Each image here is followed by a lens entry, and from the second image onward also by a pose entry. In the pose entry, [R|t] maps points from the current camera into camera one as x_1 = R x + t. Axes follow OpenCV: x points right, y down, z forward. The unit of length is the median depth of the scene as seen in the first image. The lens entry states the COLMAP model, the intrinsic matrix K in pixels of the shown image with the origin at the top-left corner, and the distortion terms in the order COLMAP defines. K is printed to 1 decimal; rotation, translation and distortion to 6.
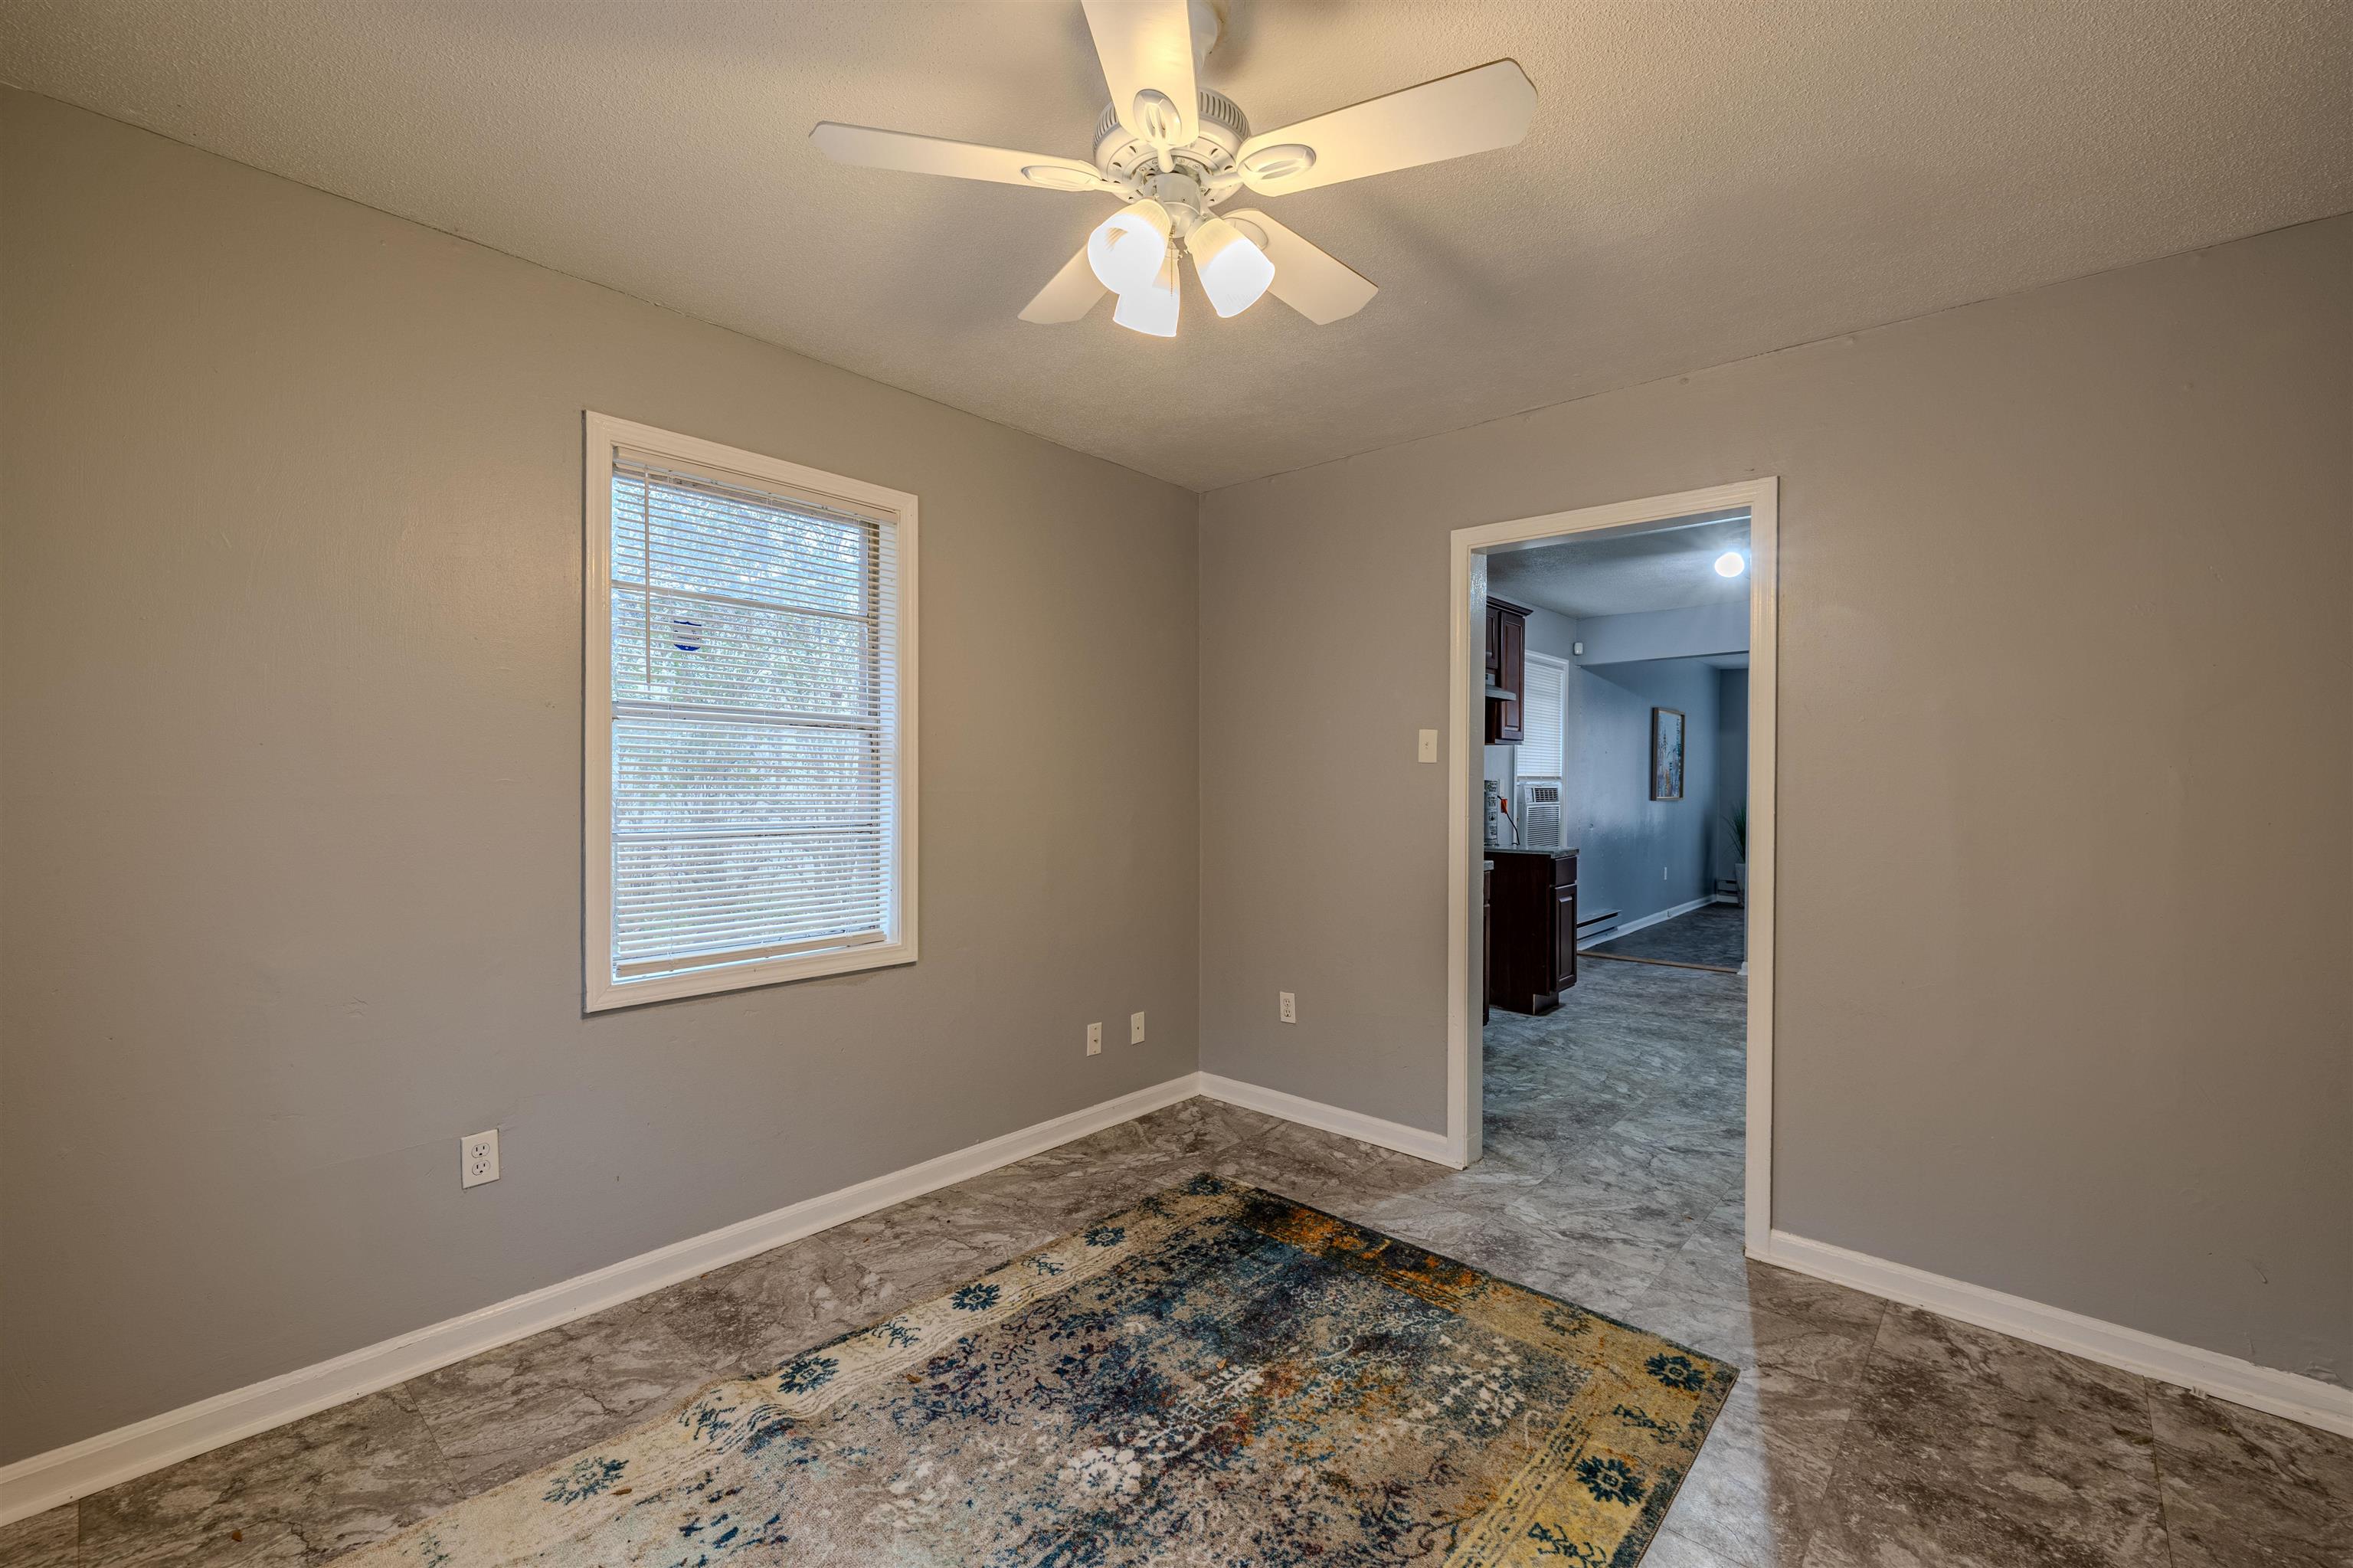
lens RADIAL K [[990.4, 0, 1180.2], [0, 990.4, 786.6], [0, 0, 1]] dist [0.003225, 0.000034]
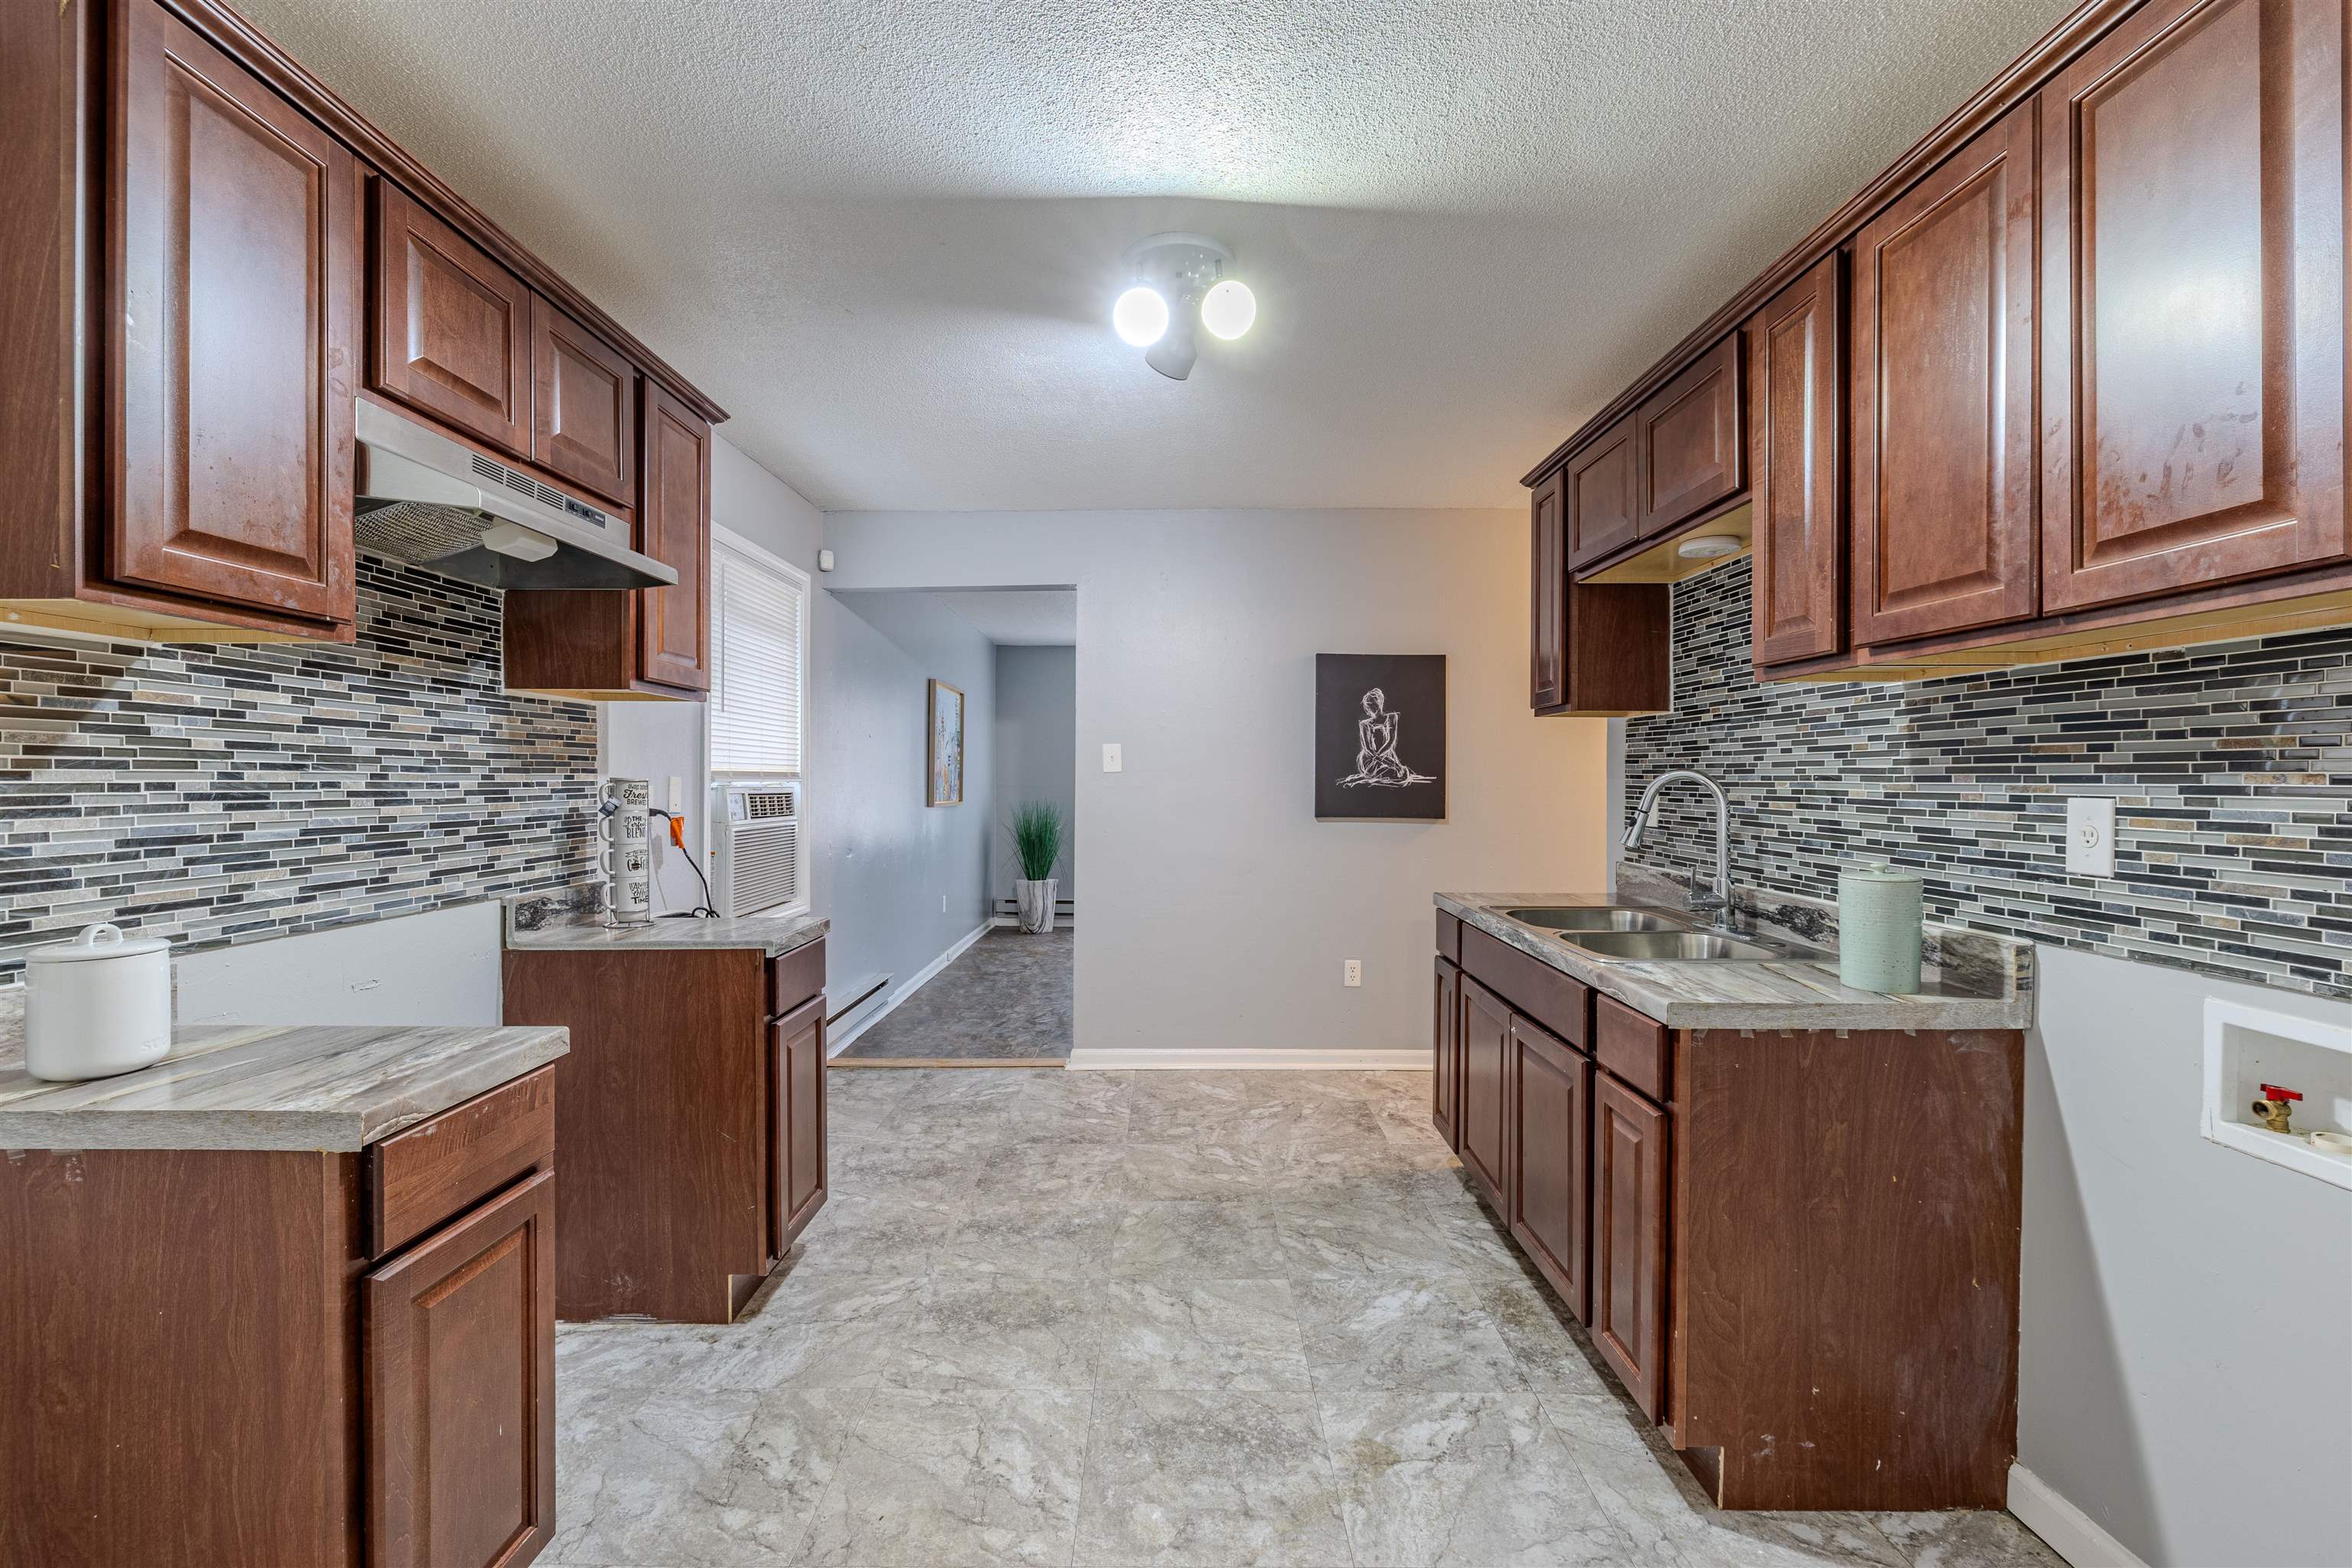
lens RADIAL K [[990.0, 0, 1180.0], [0, 990.0, 783.5], [0, 0, 1]] dist [0.003225, 0.000034]
pose [[0.750571, -0.005576, 0.660766, 0.166858], [0.008222, 0.999966, -0.000902, -0.001127], [-0.660739, 0.006110, 0.750591, 0.413217]]
